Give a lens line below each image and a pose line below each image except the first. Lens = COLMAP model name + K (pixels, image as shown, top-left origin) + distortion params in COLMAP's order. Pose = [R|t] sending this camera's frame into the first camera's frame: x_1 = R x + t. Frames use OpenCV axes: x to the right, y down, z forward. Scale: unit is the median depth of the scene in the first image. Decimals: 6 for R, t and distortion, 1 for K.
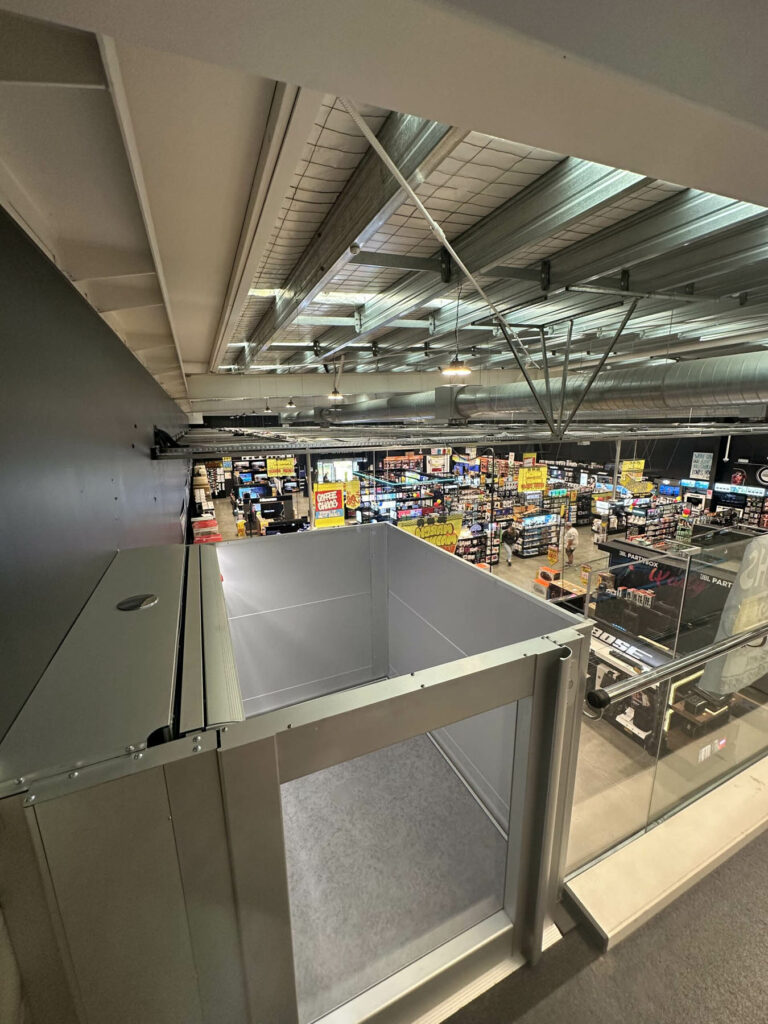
lens RADIAL K [[409.0, 0, 384.0], [0, 409.0, 512.0], [0, 0, 1]] dist [-0.000599, 0.000029]
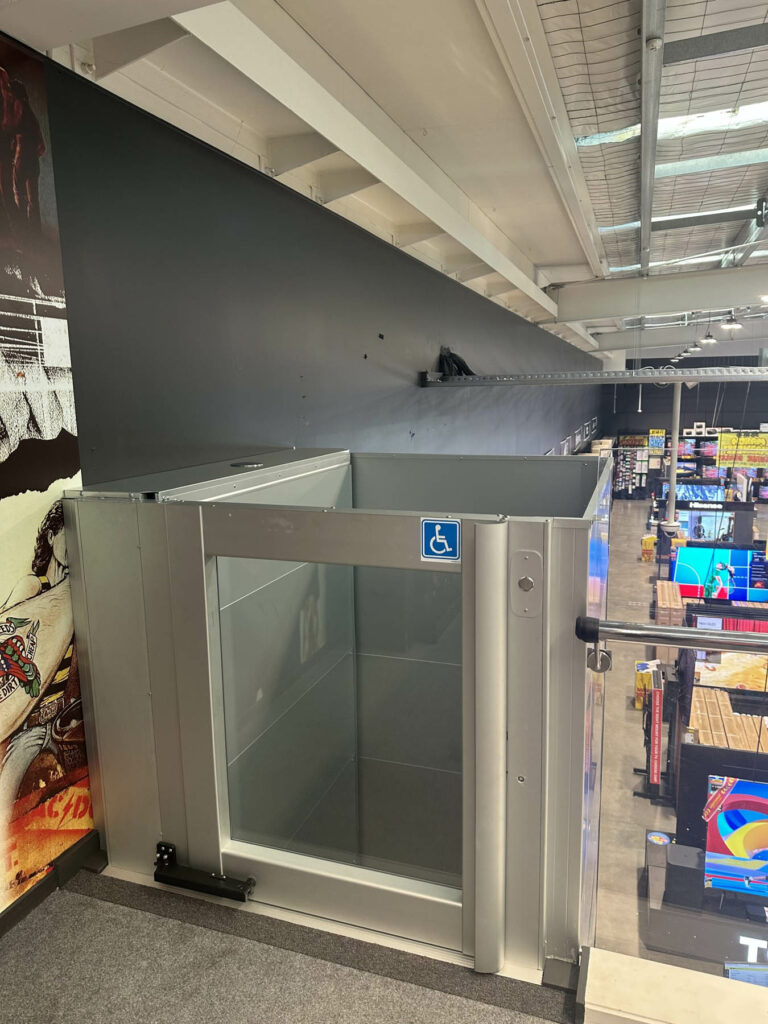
lens RADIAL K [[733.6, 0, 384.0], [0, 733.6, 512.0], [0, 0, 1]] dist [0.035739, -0.000314]
pose [[0.728771, 0.116075, -0.674847, 0.195221], [-0.139953, 0.989973, 0.019141, 0.049665], [0.670303, 0.080497, 0.737709, -0.035115]]
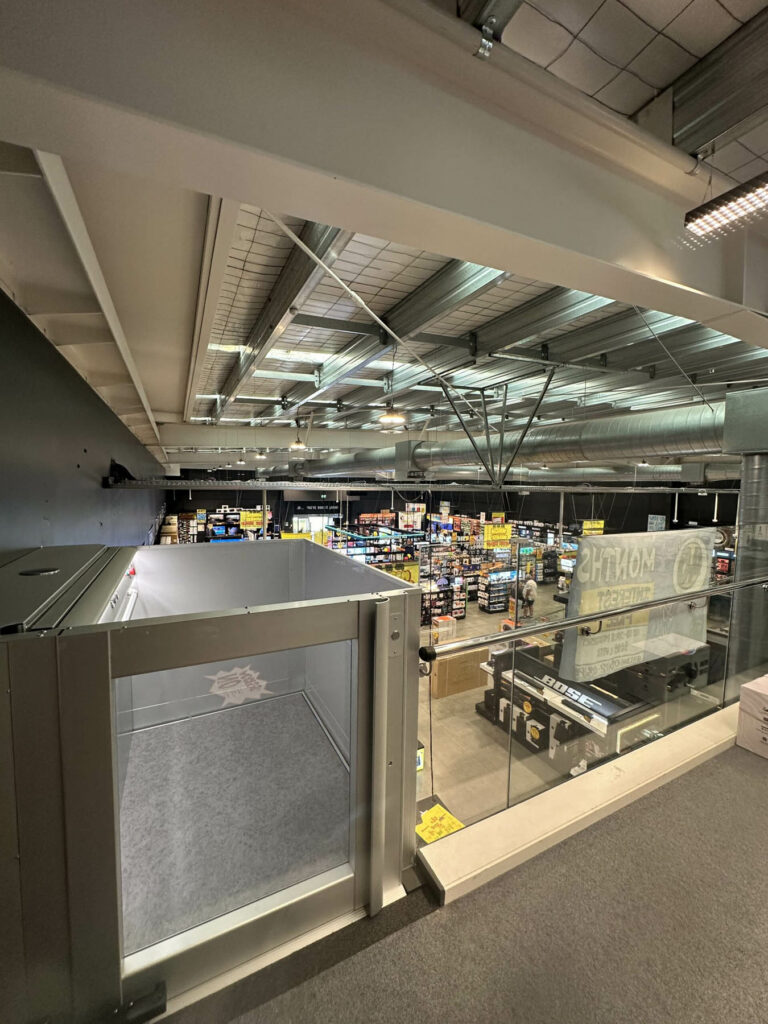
lens RADIAL K [[409.2, 0, 384.0], [0, 409.2, 512.0], [0, 0, 1]] dist [-0.001062, -0.000192]
pose [[0.998542, 0.025890, 0.047364, 0.058454], [-0.018712, 0.989083, -0.146166, 0.040022], [-0.050631, 0.145067, 0.988126, -0.038907]]
